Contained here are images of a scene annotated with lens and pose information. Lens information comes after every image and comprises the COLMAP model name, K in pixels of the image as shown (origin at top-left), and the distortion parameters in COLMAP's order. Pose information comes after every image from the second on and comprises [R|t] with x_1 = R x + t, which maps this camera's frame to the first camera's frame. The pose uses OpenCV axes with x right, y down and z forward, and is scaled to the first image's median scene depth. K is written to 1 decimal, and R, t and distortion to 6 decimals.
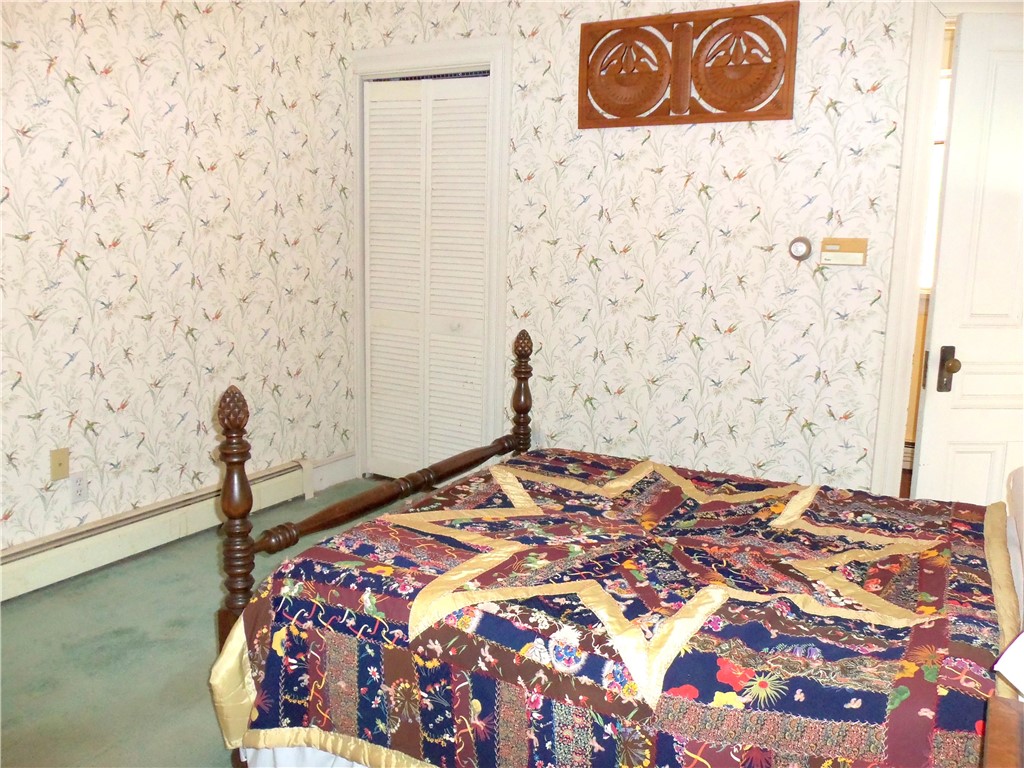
lens RADIAL K [[865.1, 0, 522.9], [0, 865.1, 382.0], [0, 0, 1]] dist [-0.030370, 0.018535]
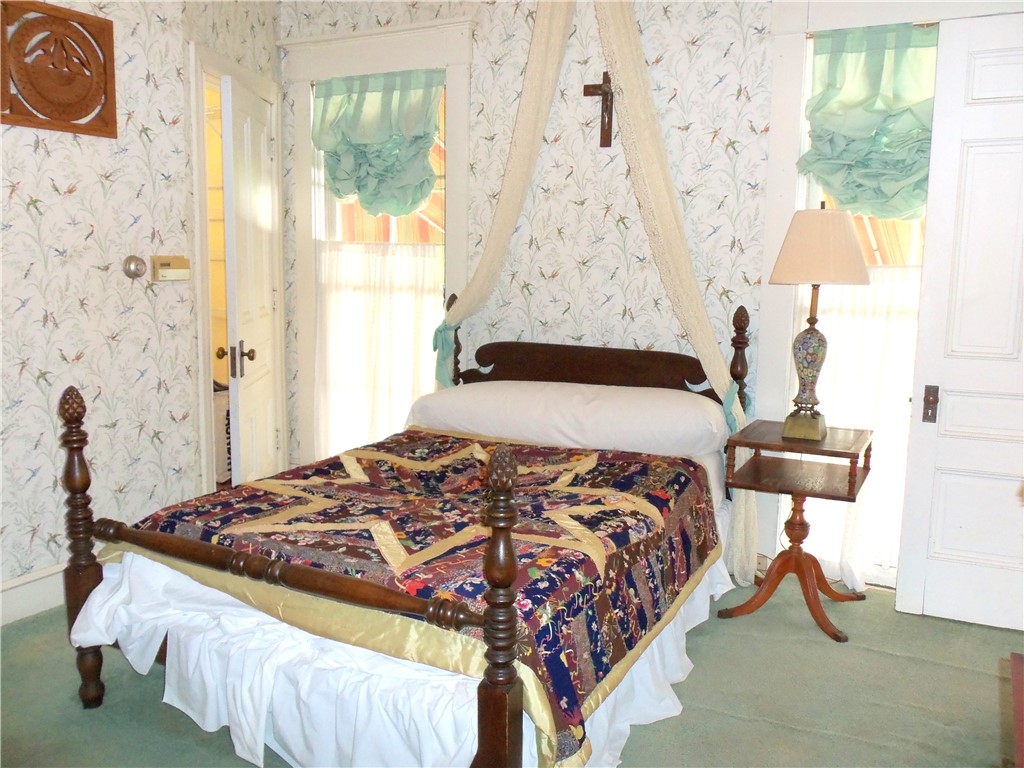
lens RADIAL K [[865.1, 0, 522.9], [0, 865.1, 382.0], [0, 0, 1]] dist [-0.030370, 0.018535]
pose [[-0.015259, -0.165309, 0.986124, -0.951580], [0.155586, 0.973833, 0.165656, -0.159183], [-0.987704, 0.155955, 0.010860, 0.741190]]
